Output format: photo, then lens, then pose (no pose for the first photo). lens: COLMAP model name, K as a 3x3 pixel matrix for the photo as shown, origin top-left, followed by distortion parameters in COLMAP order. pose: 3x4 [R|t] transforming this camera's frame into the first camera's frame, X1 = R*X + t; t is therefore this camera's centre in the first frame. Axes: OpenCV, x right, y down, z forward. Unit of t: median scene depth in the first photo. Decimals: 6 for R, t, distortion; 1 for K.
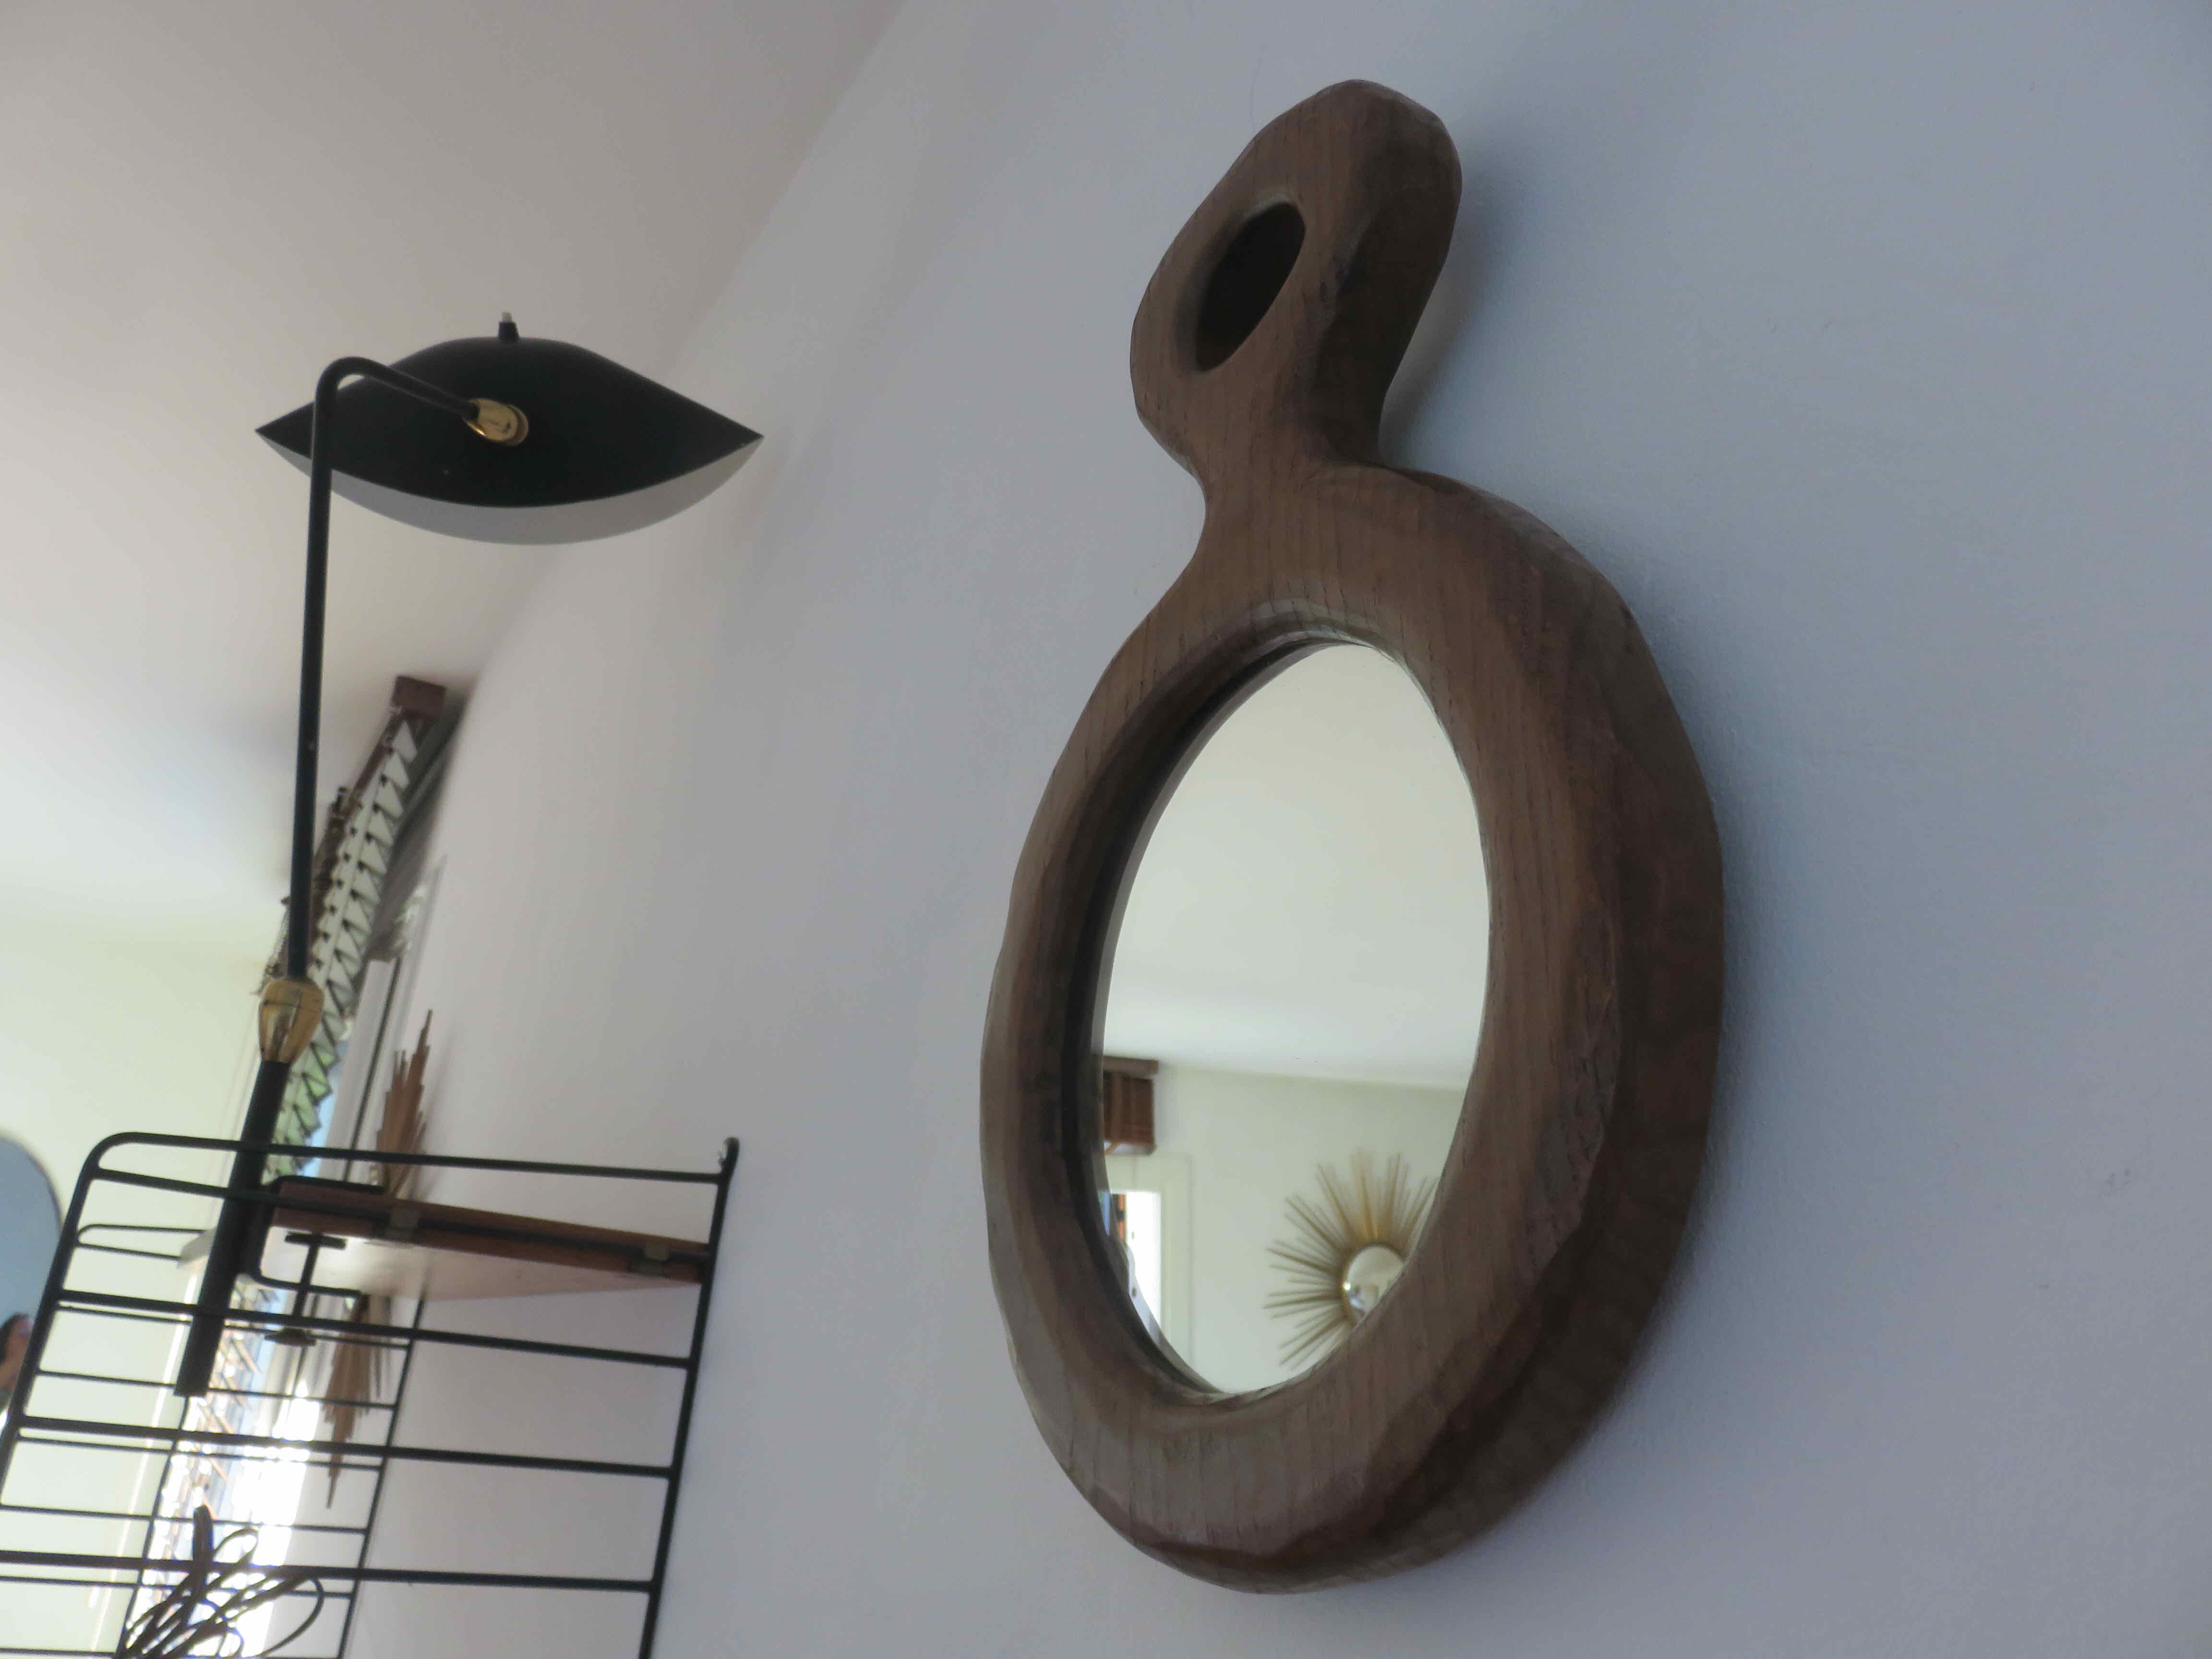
lens RADIAL K [[1676.0, 0, 1106.0], [0, 1676.0, 829.5], [0, 0, 1]] dist [-0.014879, 0.005090]
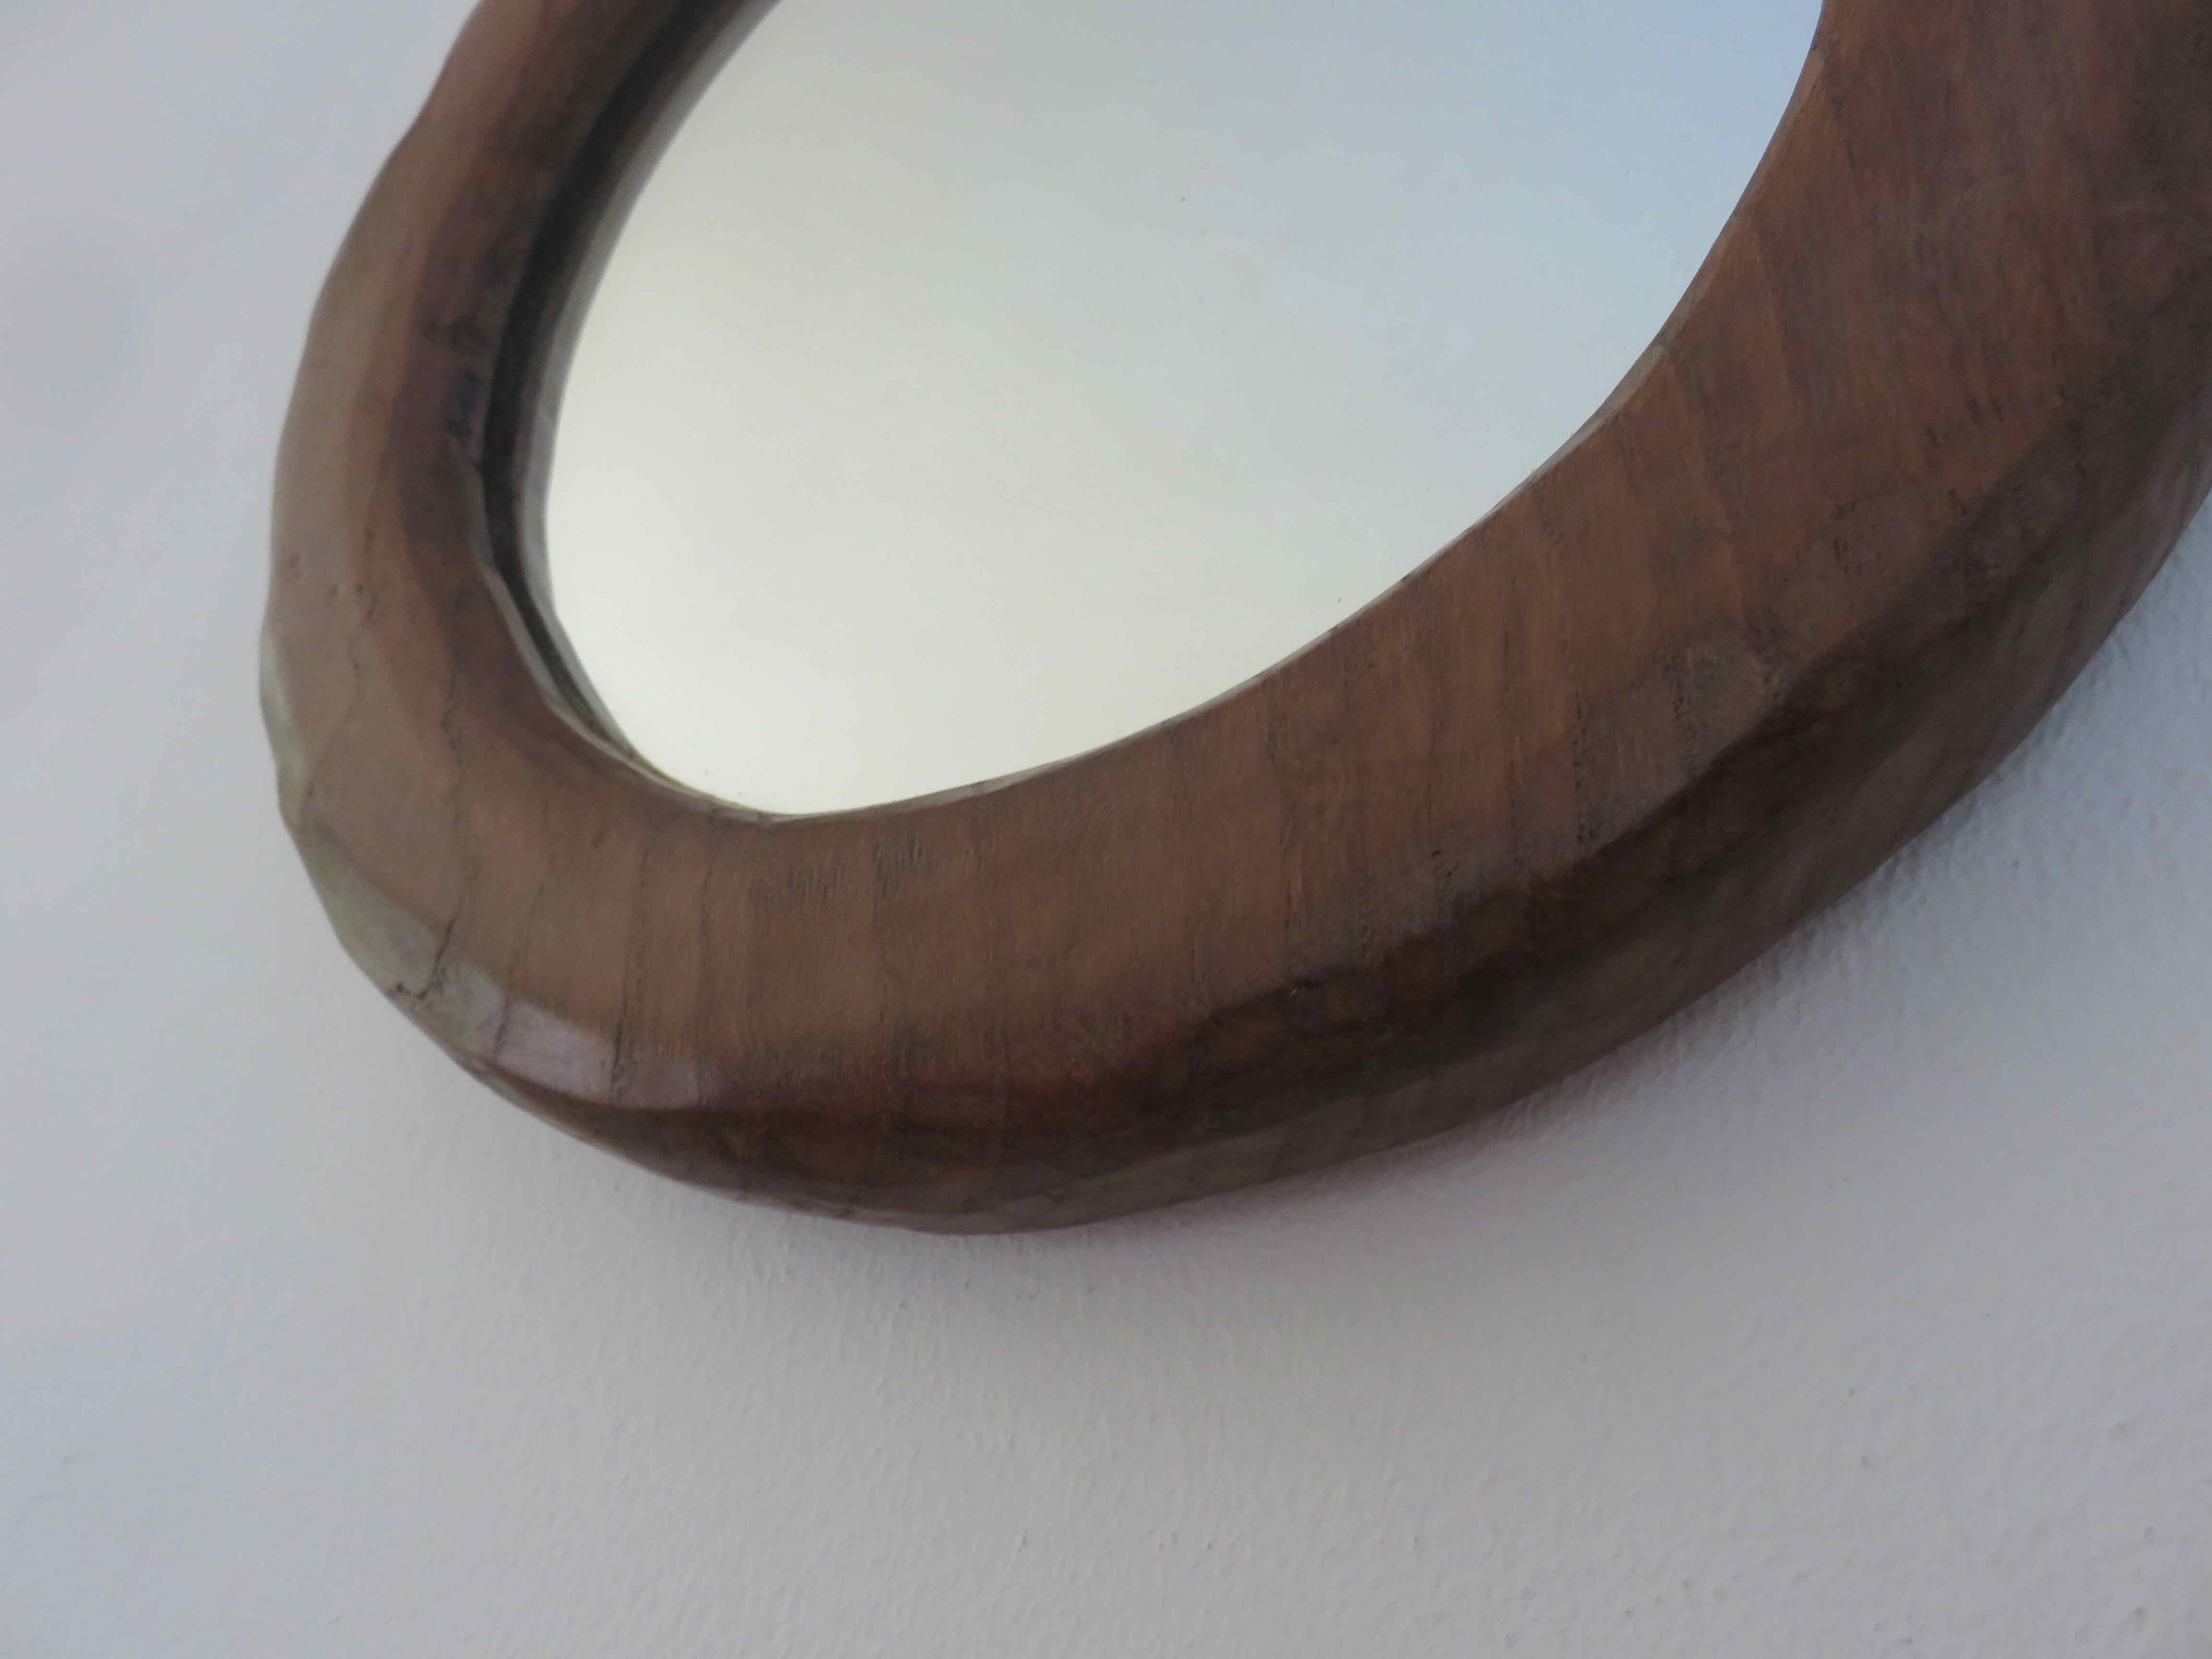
lens RADIAL K [[1635.8, 0, 1106.0], [0, 1635.8, 829.5], [0, 0, 1]] dist [-0.005969, -0.003375]
pose [[0.844509, 0.236432, 0.480525, -0.114306], [-0.223678, 0.970981, -0.084643, 0.443667], [-0.486592, -0.036001, 0.872887, 0.708563]]
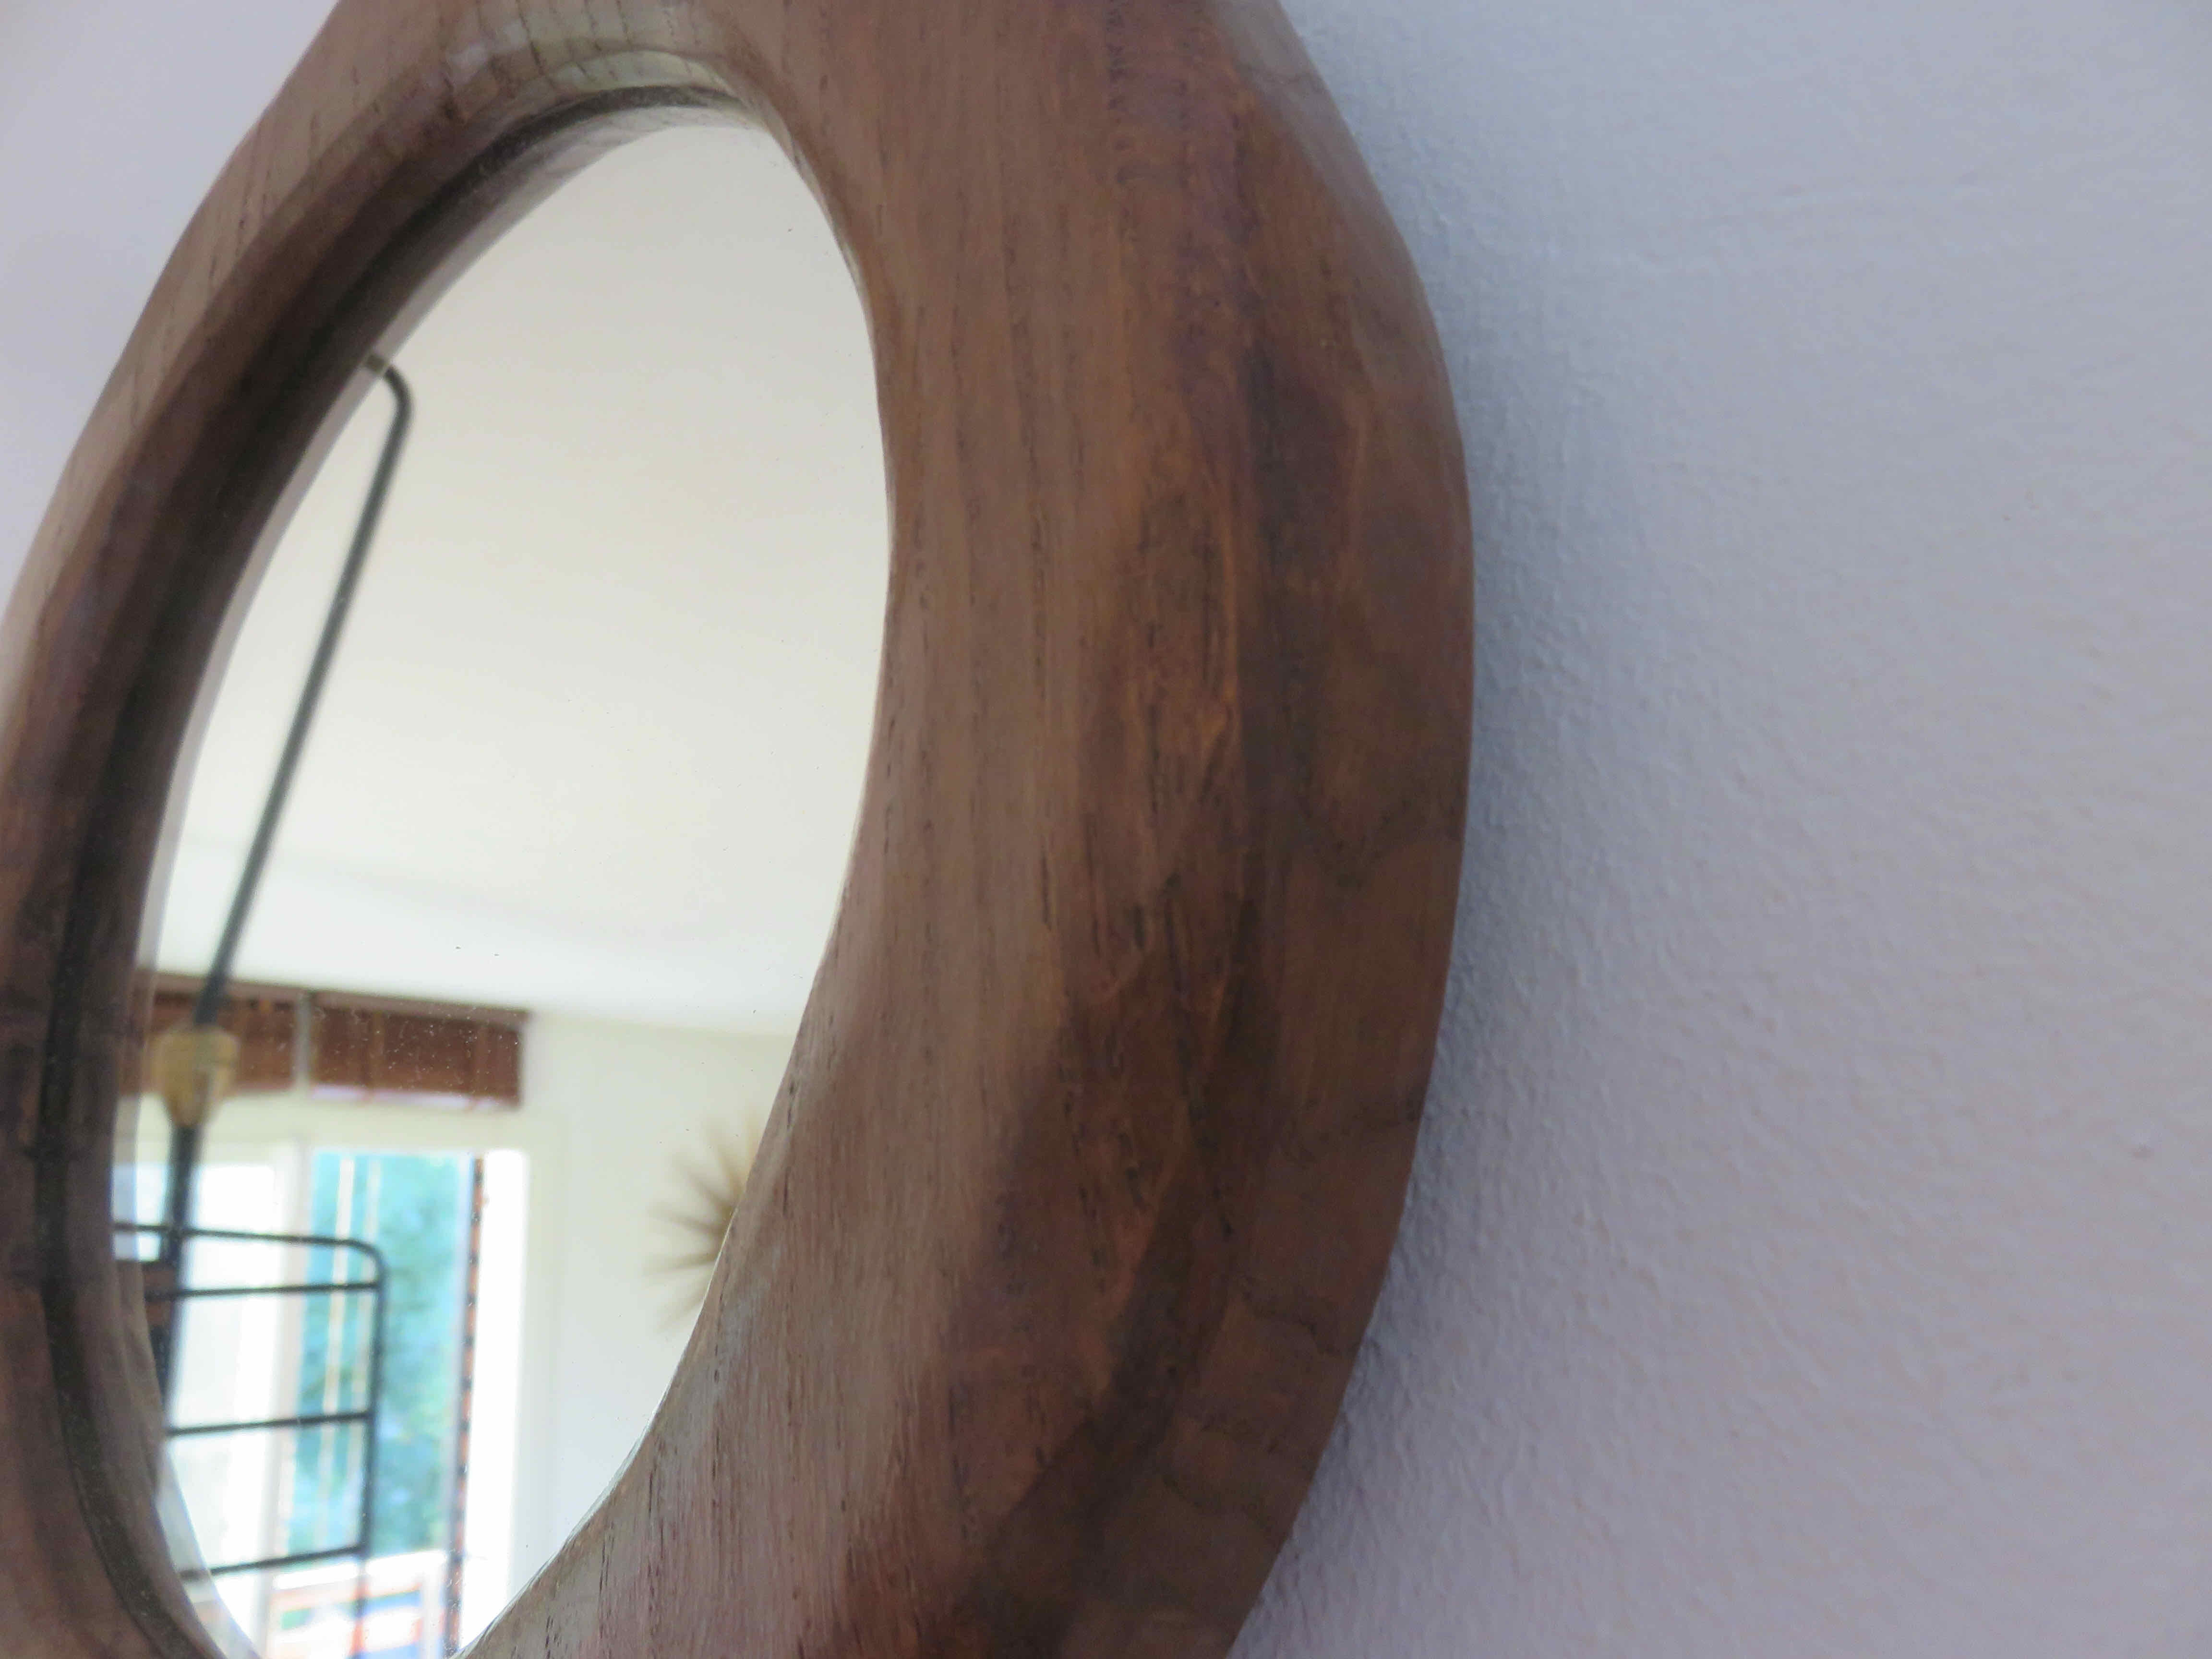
lens RADIAL K [[1676.0, 0, 1106.0], [0, 1676.0, 829.5], [0, 0, 1]] dist [-0.014879, 0.005090]
pose [[0.938712, 0.041702, 0.342169, 0.149235], [-0.051112, 0.998521, 0.018527, 0.106849], [-0.340891, -0.034880, 0.939456, 0.630762]]
